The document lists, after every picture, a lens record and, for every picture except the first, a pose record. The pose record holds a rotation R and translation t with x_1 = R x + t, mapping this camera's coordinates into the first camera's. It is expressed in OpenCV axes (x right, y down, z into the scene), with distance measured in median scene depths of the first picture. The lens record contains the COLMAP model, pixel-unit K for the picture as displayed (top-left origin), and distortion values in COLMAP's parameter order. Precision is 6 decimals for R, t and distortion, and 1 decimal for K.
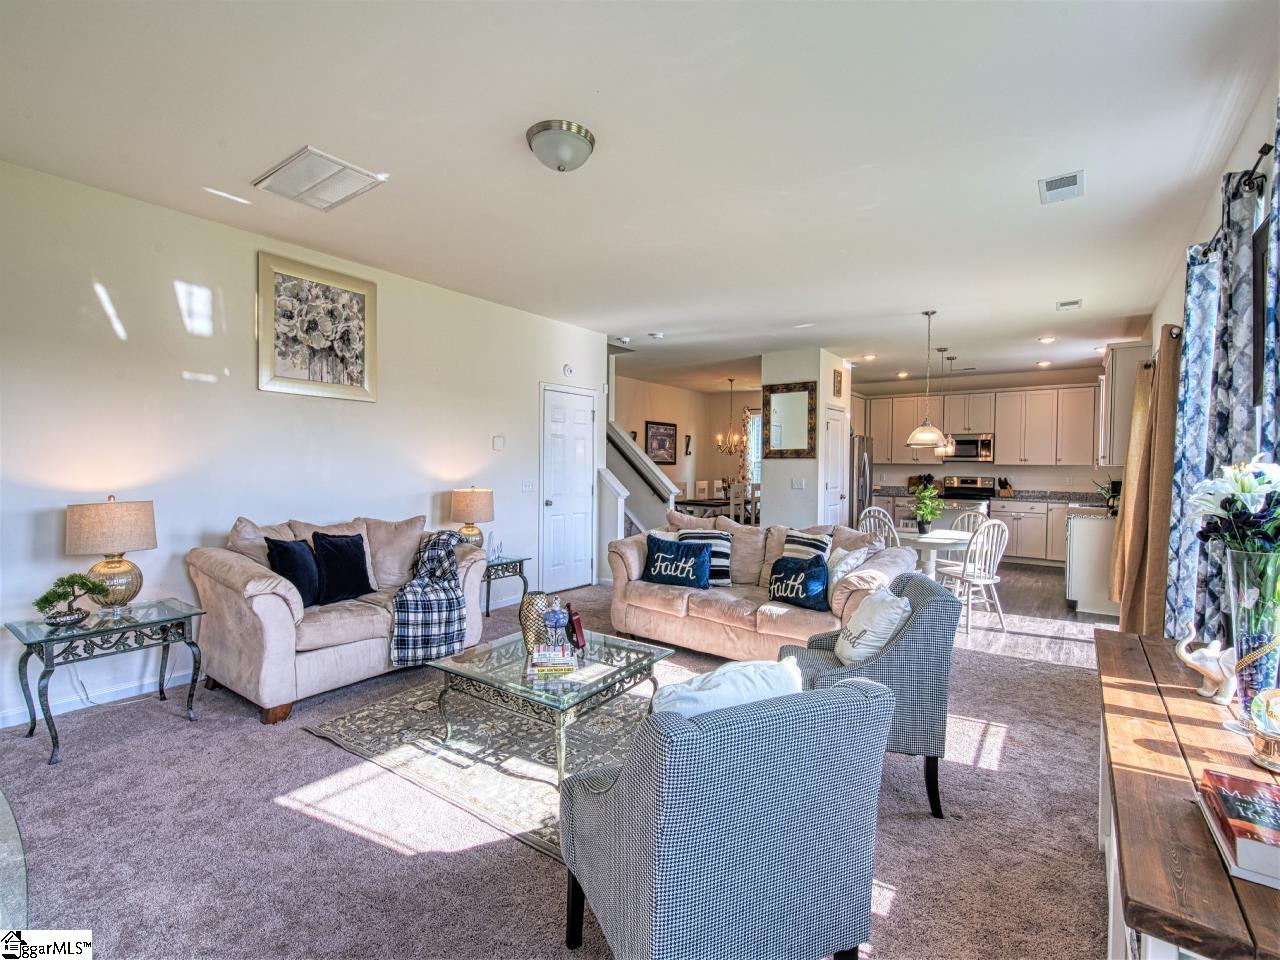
lens RADIAL K [[589.6, 0, 640.5], [0, 589.6, 478.2], [0, 0, 1]] dist [0.003696, 0.000583]
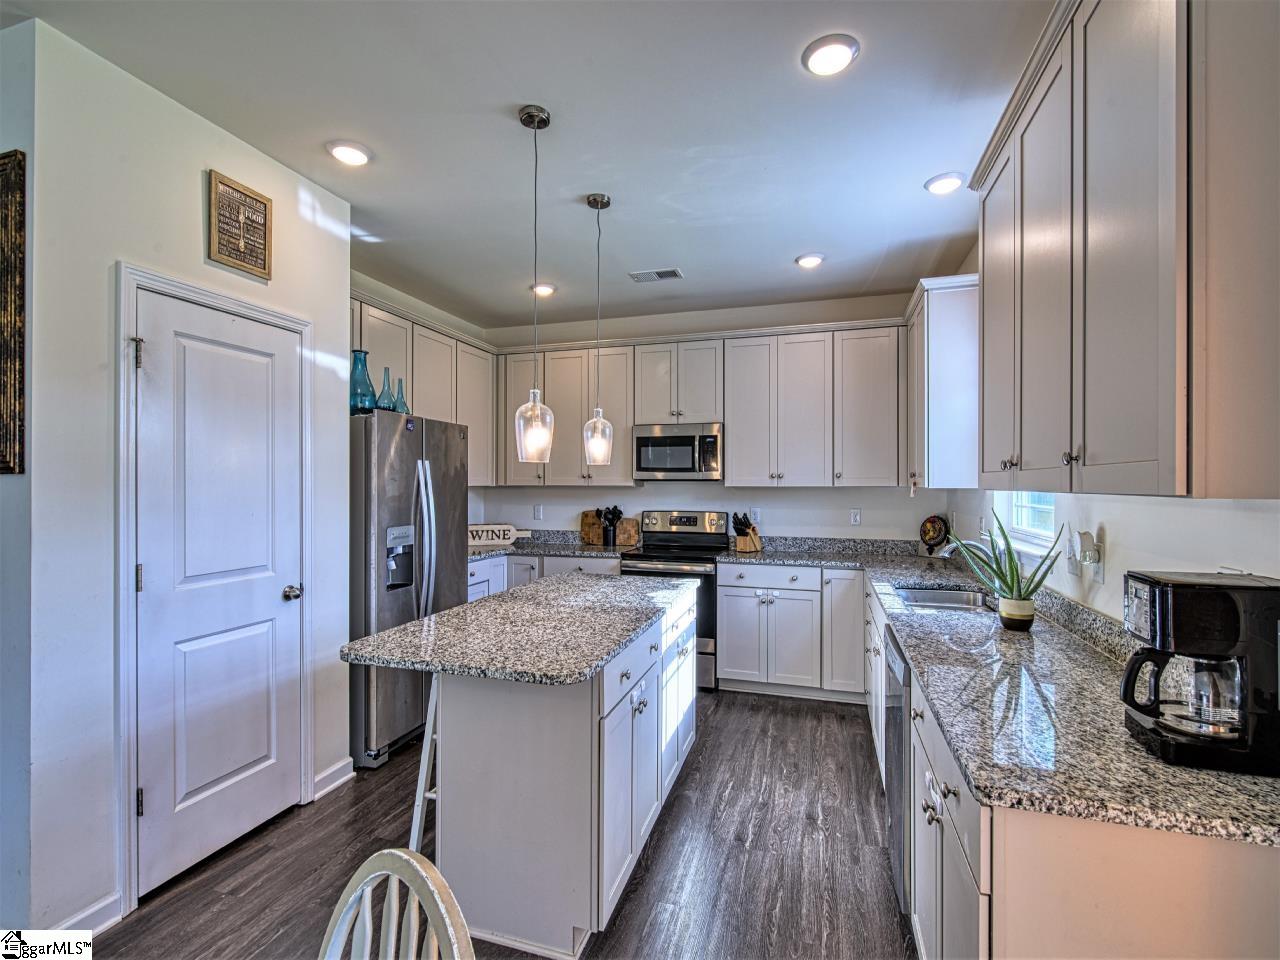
lens RADIAL K [[589.6, 0, 639.0], [0, 589.6, 486.0], [0, 0, 1]] dist [0.003696, 0.000583]
pose [[0.946118, -0.005833, 0.323770, 0.384666], [0.014659, 0.999584, -0.024828, -0.012719], [-0.323491, 0.028236, 0.945810, 0.577470]]
